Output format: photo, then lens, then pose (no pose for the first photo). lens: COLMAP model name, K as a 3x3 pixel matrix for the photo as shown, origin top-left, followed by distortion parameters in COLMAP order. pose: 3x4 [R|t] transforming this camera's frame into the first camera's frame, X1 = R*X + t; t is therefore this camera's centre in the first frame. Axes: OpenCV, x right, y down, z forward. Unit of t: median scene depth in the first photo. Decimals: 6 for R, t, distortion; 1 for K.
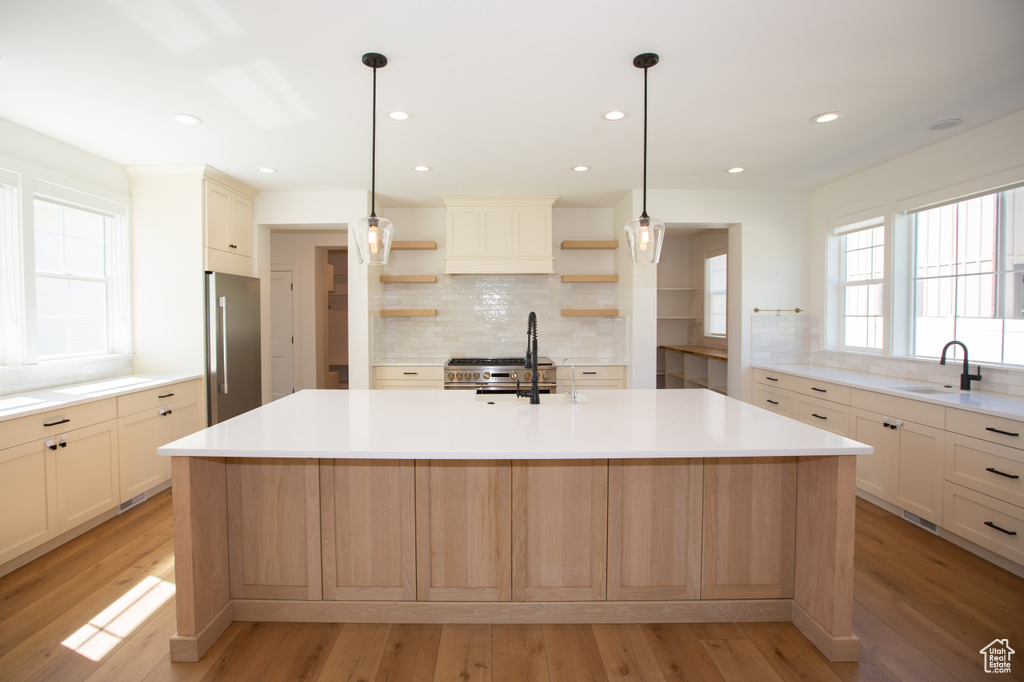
lens RADIAL K [[497.0, 0, 491.4], [0, 497.0, 330.5], [0, 0, 1]] dist [-0.030049, 0.000124]
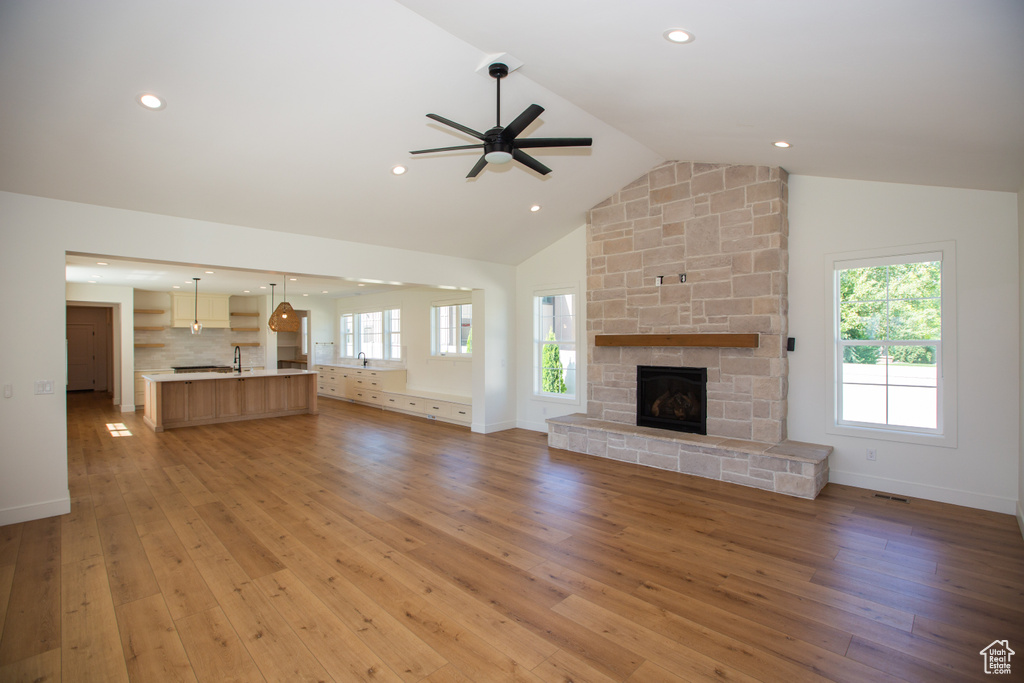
lens RADIAL K [[465.8, 0, 509.9], [0, 465.8, 337.9], [0, 0, 1]] dist [-0.048045, 0.000720]
pose [[0.704674, -0.000003, 0.709532, -0.504649], [0.026921, 0.999280, -0.026731, 0.026272], [-0.709021, 0.037938, 0.704166, -1.537435]]
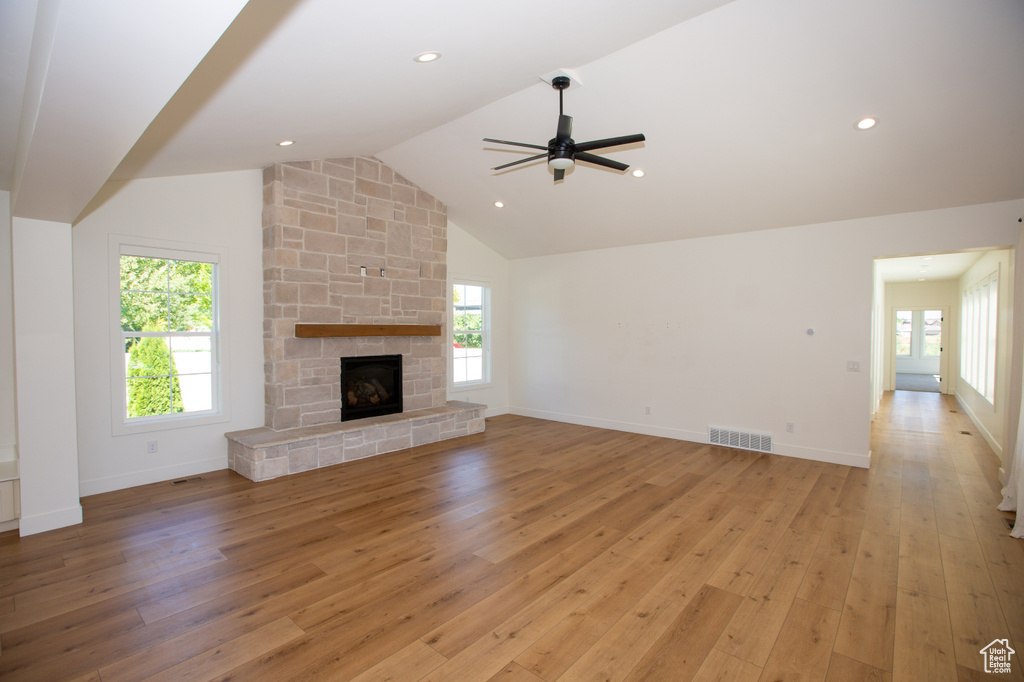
lens RADIAL K [[465.8, 0, 509.9], [0, 465.8, 337.4], [0, 0, 1]] dist [-0.048045, 0.000720]
pose [[-0.754307, -0.012286, 0.656406, -0.459725], [0.021215, 0.998847, 0.043074, -0.015381], [-0.656178, 0.046417, -0.753177, -0.297556]]
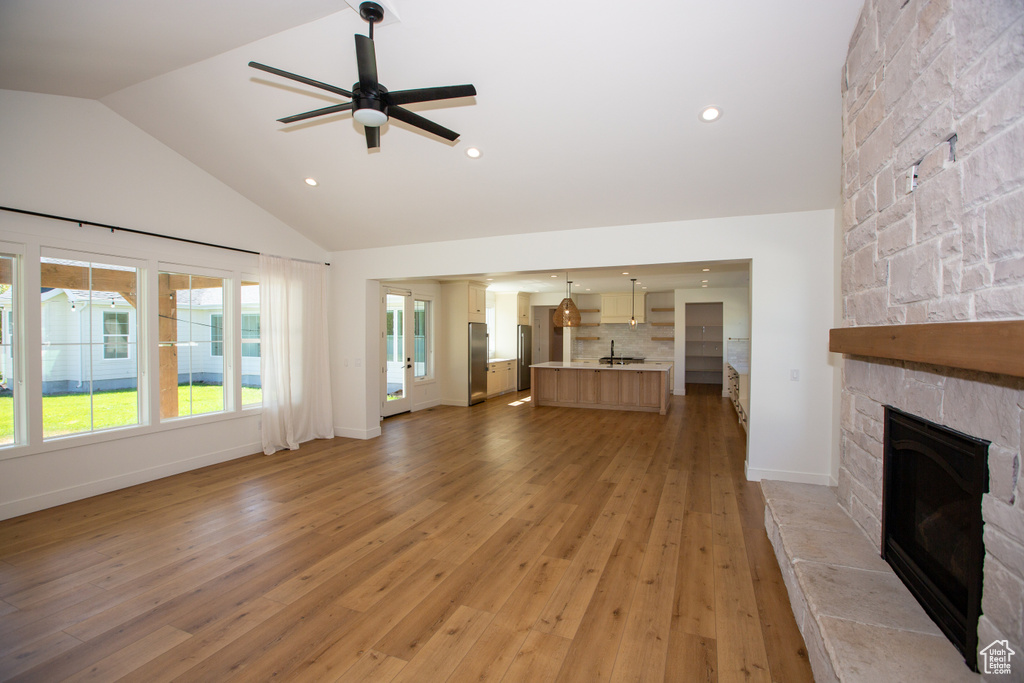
lens RADIAL K [[467.3, 0, 512.0], [0, 467.3, 341.5], [0, 0, 1]] dist [-0.051419, 0.020581]
pose [[0.923320, 0.007914, -0.383949, 0.444987], [-0.014403, 0.999798, -0.014026, 0.020724], [0.383760, 0.018480, 0.923248, -1.500922]]
